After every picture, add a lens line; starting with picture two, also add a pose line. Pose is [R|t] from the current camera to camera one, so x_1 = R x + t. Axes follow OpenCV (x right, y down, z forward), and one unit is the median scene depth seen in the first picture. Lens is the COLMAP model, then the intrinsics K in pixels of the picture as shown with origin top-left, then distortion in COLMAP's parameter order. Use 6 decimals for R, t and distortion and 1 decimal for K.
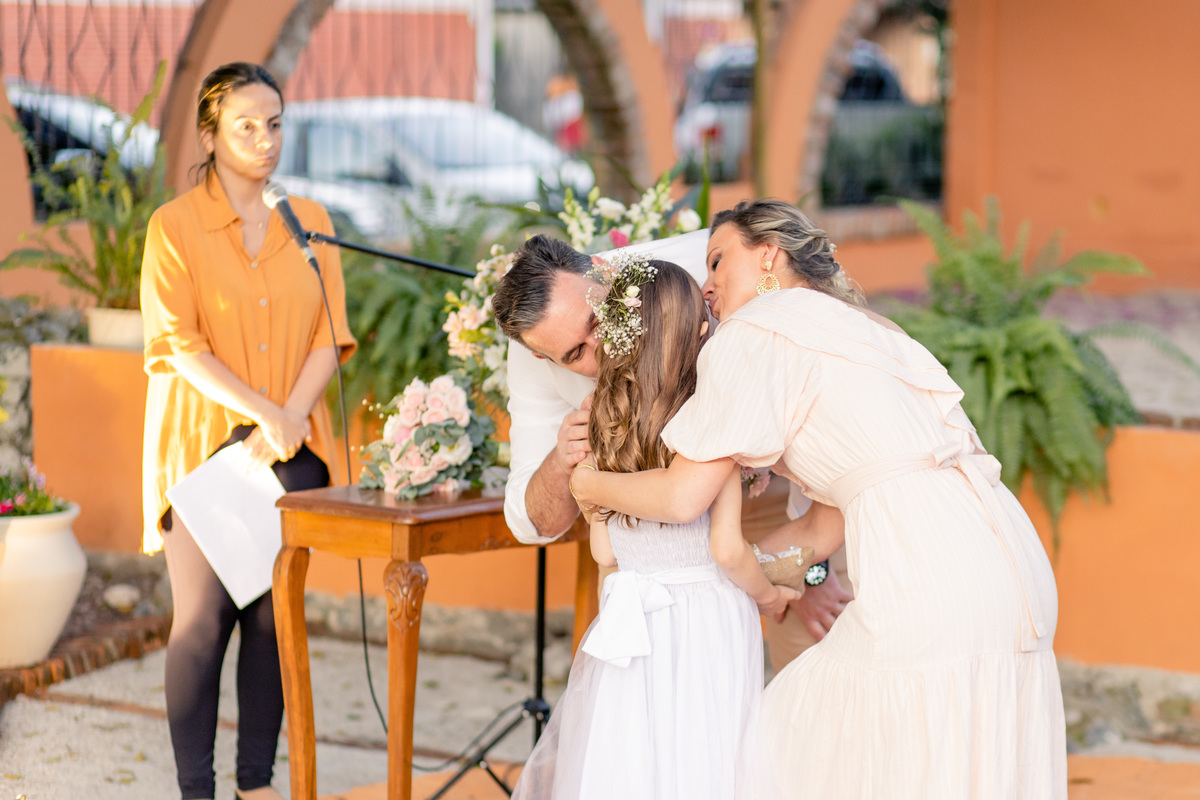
lens RADIAL K [[3292.8, 0, 600.0], [0, 3292.8, 400.0], [0, 0, 1]] dist [-0.098255, 0.440045]
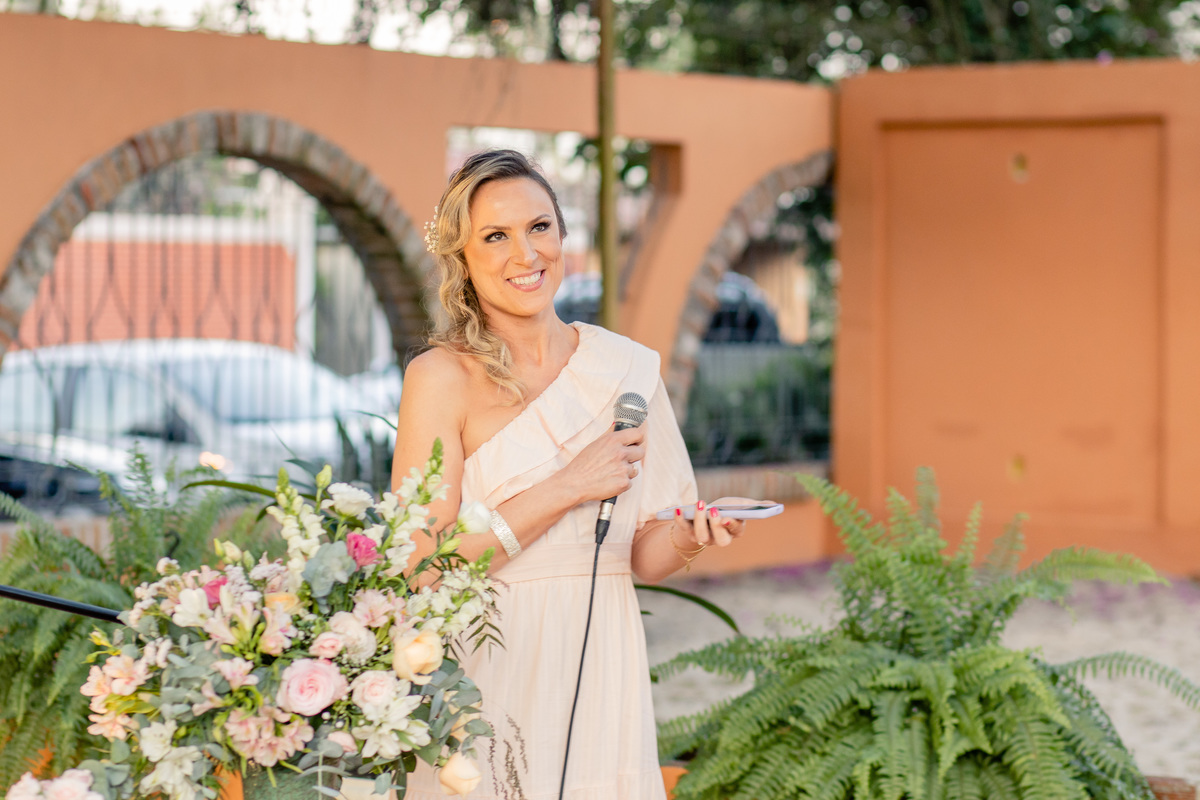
lens RADIAL K [[3292.8, 0, 600.0], [0, 3292.8, 400.0], [0, 0, 1]] dist [-0.098255, 0.440045]
pose [[0.999146, -0.002755, 0.041225, 0.021347], [0.005835, 0.997183, -0.074779, -0.025198], [-0.040903, 0.074956, 0.996348, 0.313558]]
